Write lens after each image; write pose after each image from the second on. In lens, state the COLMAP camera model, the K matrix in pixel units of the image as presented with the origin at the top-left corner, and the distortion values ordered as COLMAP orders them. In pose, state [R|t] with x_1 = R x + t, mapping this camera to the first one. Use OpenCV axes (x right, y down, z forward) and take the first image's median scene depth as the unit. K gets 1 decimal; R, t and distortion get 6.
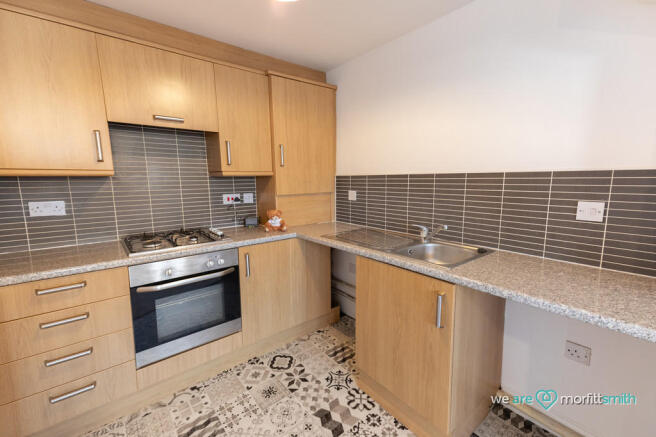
lens RADIAL K [[274.6, 0, 328.0], [0, 274.6, 218.5], [0, 0, 1]] dist [0.012860, -0.000026]
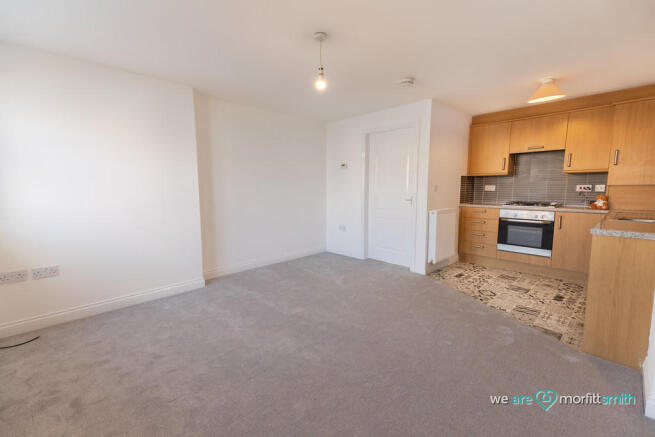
lens RADIAL K [[274.2, 0, 327.5], [0, 274.2, 218.5], [0, 0, 1]] dist [0.012860, -0.000026]
pose [[0.085956, 0.127678, -0.988084, 1.189291], [-0.141567, 0.983257, 0.114739, 0.133444], [0.986190, 0.130018, 0.102592, -0.606244]]
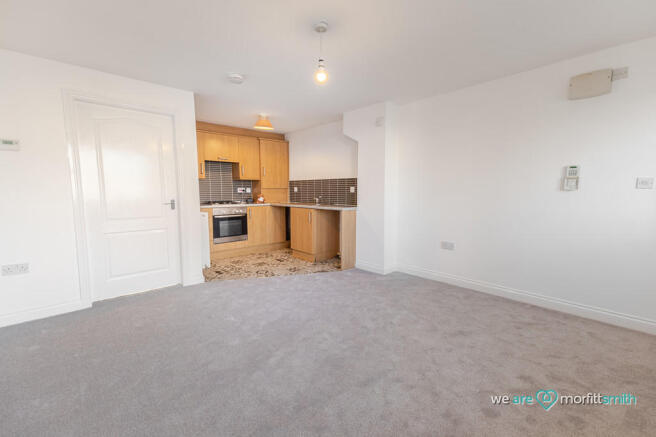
lens RADIAL K [[274.6, 0, 328.0], [0, 274.6, 218.5], [0, 0, 1]] dist [0.012860, -0.000026]
pose [[0.997731, 0.001552, 0.067302, 0.229021], [0.001337, 0.999080, -0.042854, 0.284394], [-0.067307, 0.042846, 0.996812, -1.419078]]
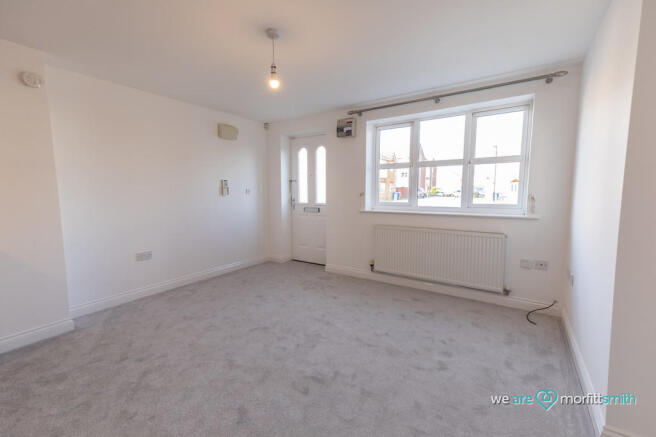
lens RADIAL K [[274.6, 0, 328.0], [0, 274.6, 218.5], [0, 0, 1]] dist [0.012860, -0.000026]
pose [[-0.301284, -0.079681, 0.950200, -0.613990], [0.144102, 0.981253, 0.127976, 0.138212], [-0.942583, 0.175483, -0.284153, -0.432329]]
